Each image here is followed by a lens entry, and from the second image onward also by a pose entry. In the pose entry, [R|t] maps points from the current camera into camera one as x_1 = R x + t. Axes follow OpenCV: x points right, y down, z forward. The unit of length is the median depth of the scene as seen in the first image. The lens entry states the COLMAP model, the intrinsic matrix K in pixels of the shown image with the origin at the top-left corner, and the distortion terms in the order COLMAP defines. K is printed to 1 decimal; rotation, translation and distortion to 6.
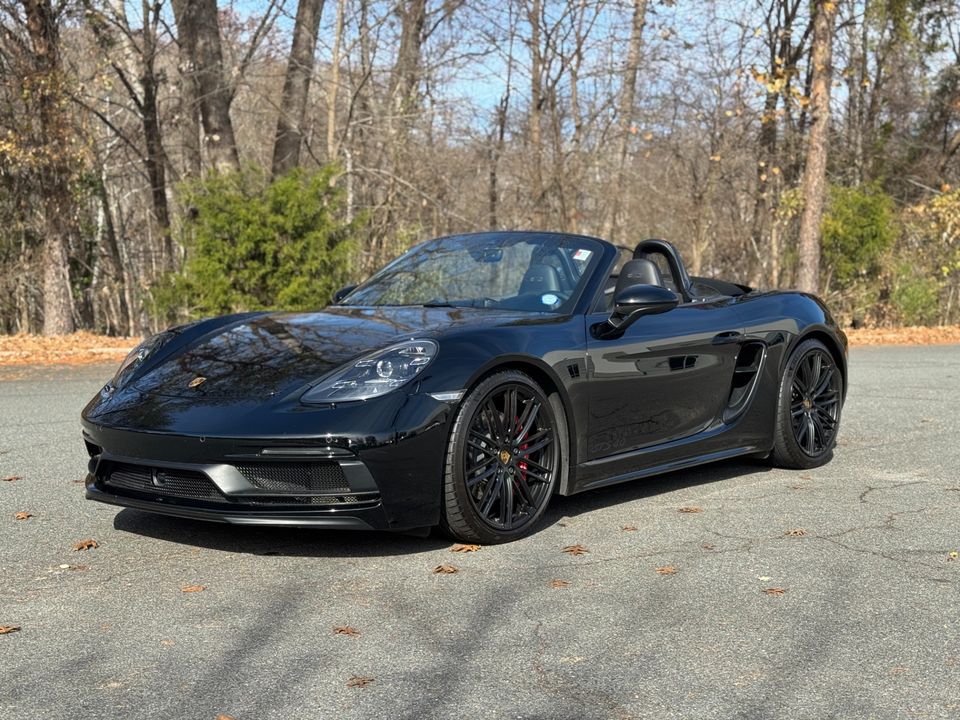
lens RADIAL K [[1321.8, 0, 480.0], [0, 1321.8, 360.0], [0, 0, 1]] dist [0.198281, -0.445247]
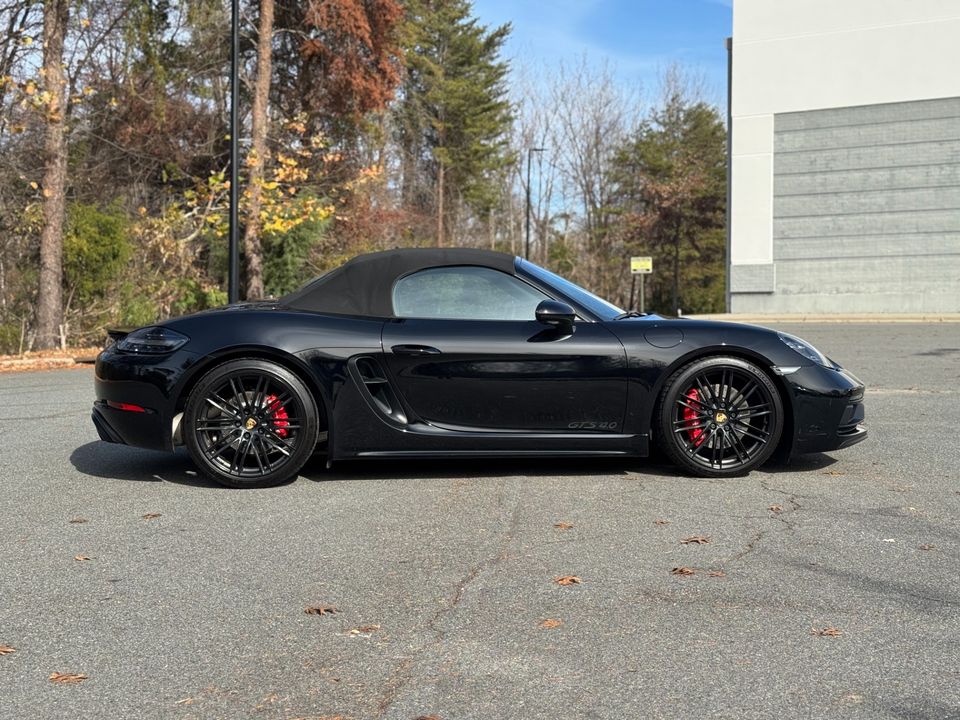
lens RADIAL K [[1321.8, 0, 480.0], [0, 1321.8, 360.0], [0, 0, 1]] dist [0.198281, -0.445247]
pose [[0.756687, -0.035737, 0.652800, -0.168020], [0.044587, 0.999001, 0.003007, -0.004137], [-0.652255, 0.026832, 0.757524, 0.060505]]
